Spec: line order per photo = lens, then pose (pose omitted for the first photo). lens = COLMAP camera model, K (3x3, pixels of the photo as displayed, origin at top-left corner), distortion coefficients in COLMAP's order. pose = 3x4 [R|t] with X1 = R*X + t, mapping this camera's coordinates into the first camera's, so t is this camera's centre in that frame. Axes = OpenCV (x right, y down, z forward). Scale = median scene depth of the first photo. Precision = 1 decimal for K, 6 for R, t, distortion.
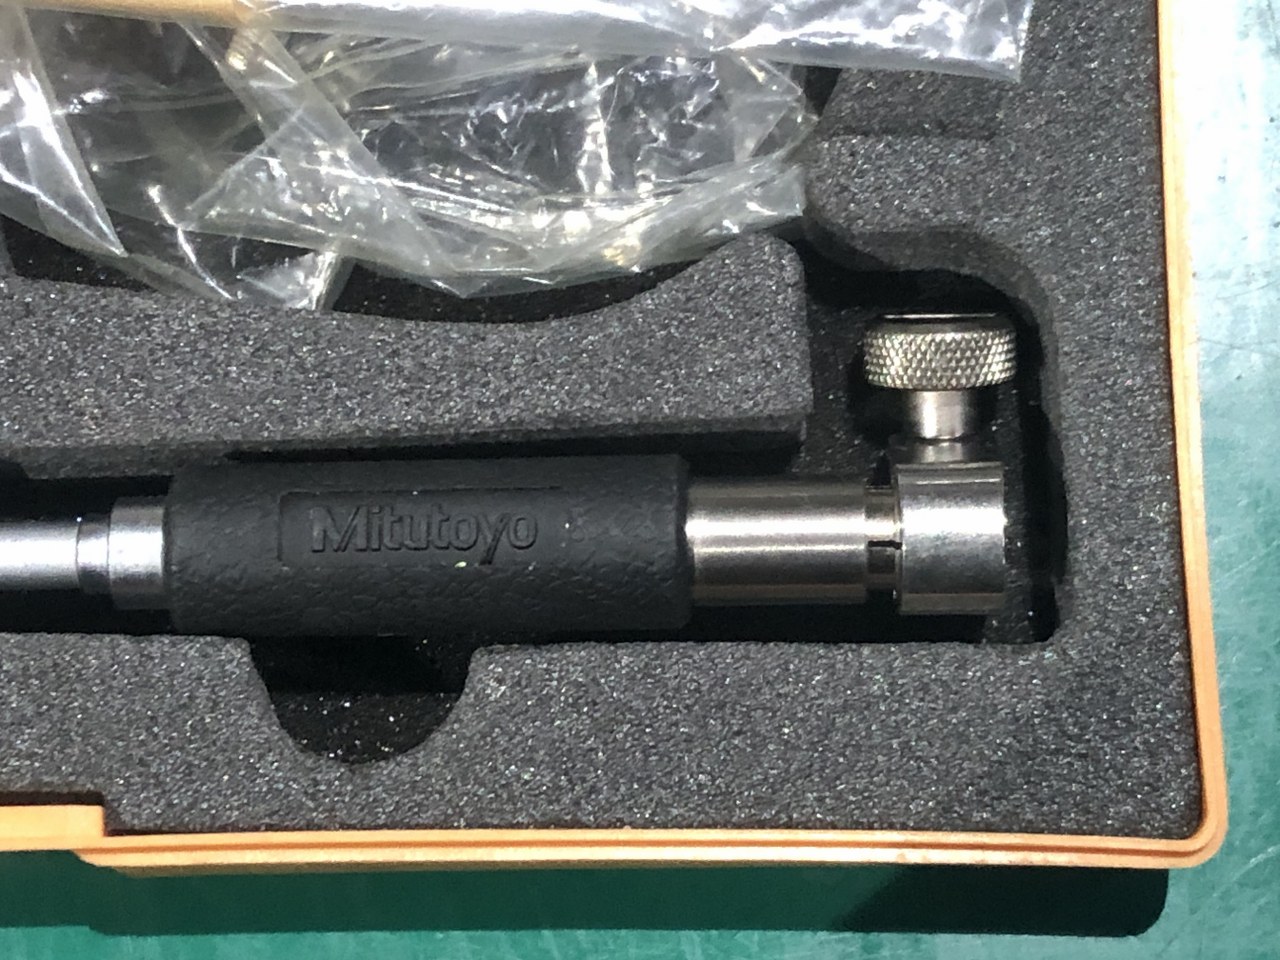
lens RADIAL K [[3154.1, 0, 533.5], [0, 3154.1, 458.8], [0, 0, 1]] dist [0.231736, 0.000000]
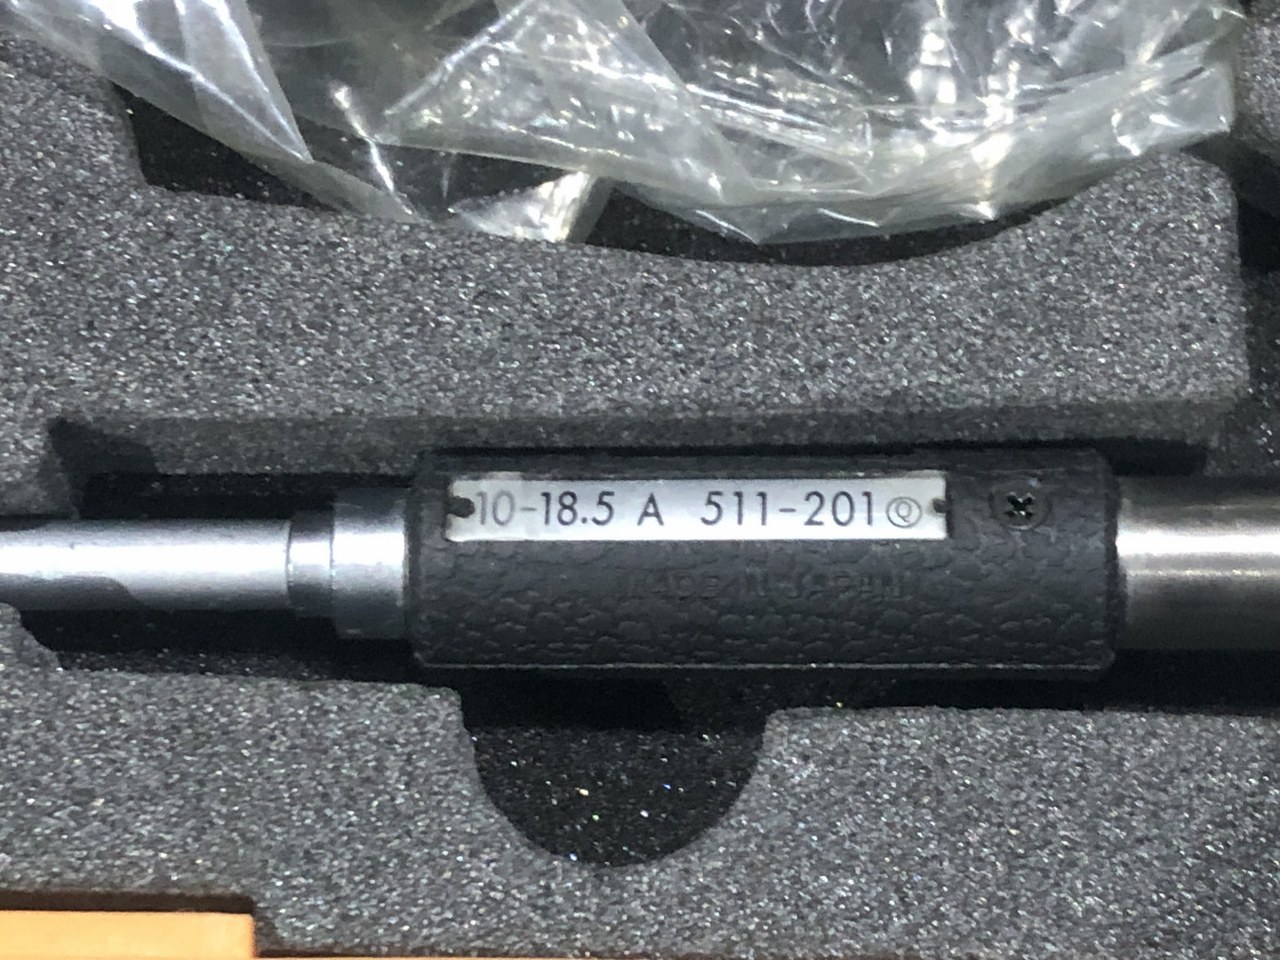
lens RADIAL K [[3154.1, 0, 639.6], [0, 3154.1, 483.6], [0, 0, 1]] dist [0.231736, 0.000000]
pose [[0.999634, 0.026205, -0.006759, -0.044782], [-0.026344, 0.999424, -0.021373, 0.024126], [0.006195, 0.021543, 0.999749, 0.274223]]
